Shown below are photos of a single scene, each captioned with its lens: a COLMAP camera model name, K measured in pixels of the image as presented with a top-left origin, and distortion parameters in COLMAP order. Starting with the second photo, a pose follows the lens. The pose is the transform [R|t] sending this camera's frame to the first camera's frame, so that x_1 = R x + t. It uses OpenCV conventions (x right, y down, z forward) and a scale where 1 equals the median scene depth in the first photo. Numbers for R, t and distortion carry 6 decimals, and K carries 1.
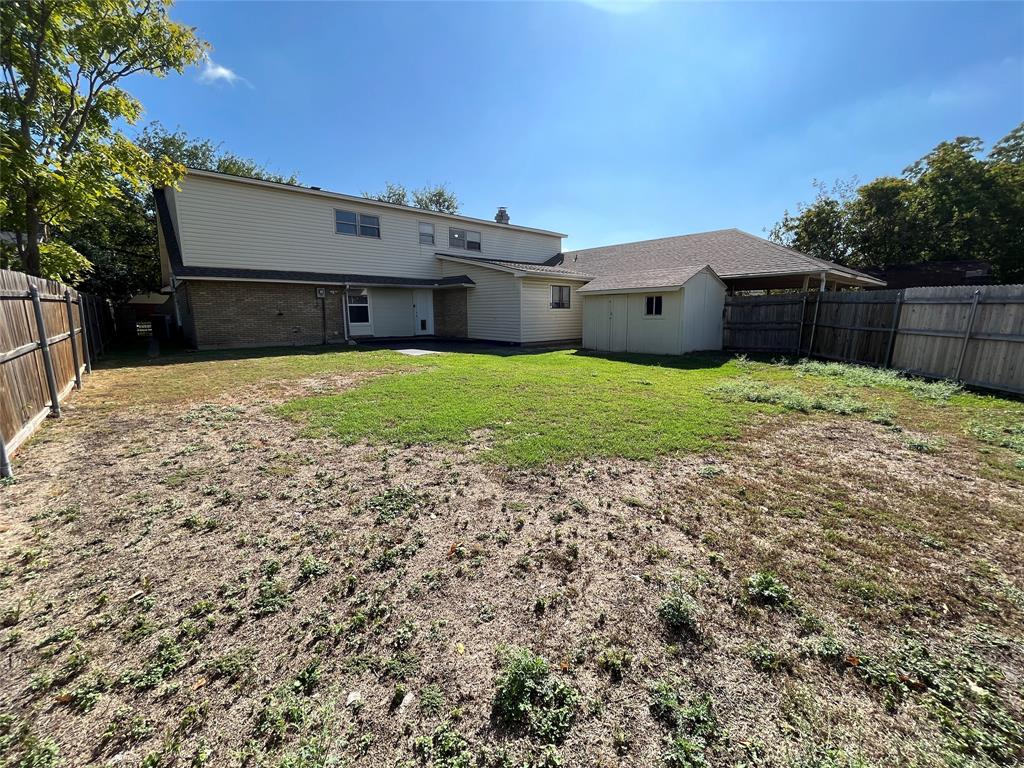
lens RADIAL K [[408.7, 0, 512.0], [0, 408.7, 384.0], [0, 0, 1]] dist [-0.000316, -0.000030]
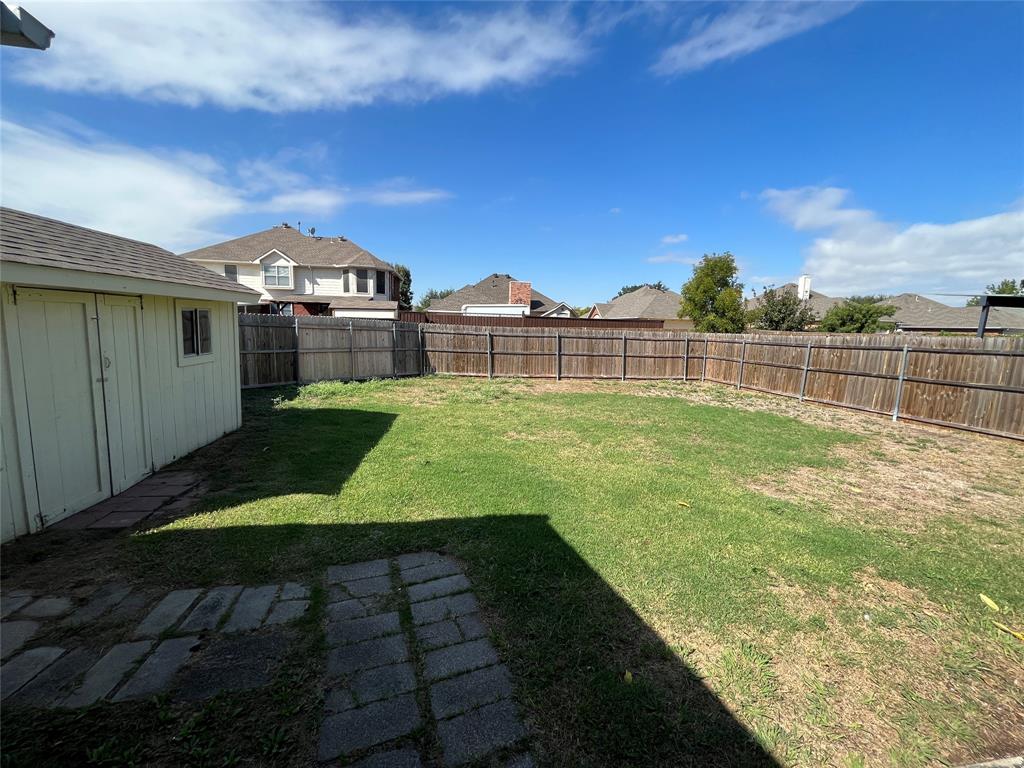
lens RADIAL K [[408.7, 0, 512.0], [0, 408.7, 384.0], [0, 0, 1]] dist [-0.000316, -0.000030]
pose [[-0.843417, -0.101109, 0.527660, -0.128362], [0.061512, 0.957500, 0.281797, -0.238751], [-0.533726, 0.270130, -0.801353, 1.182026]]
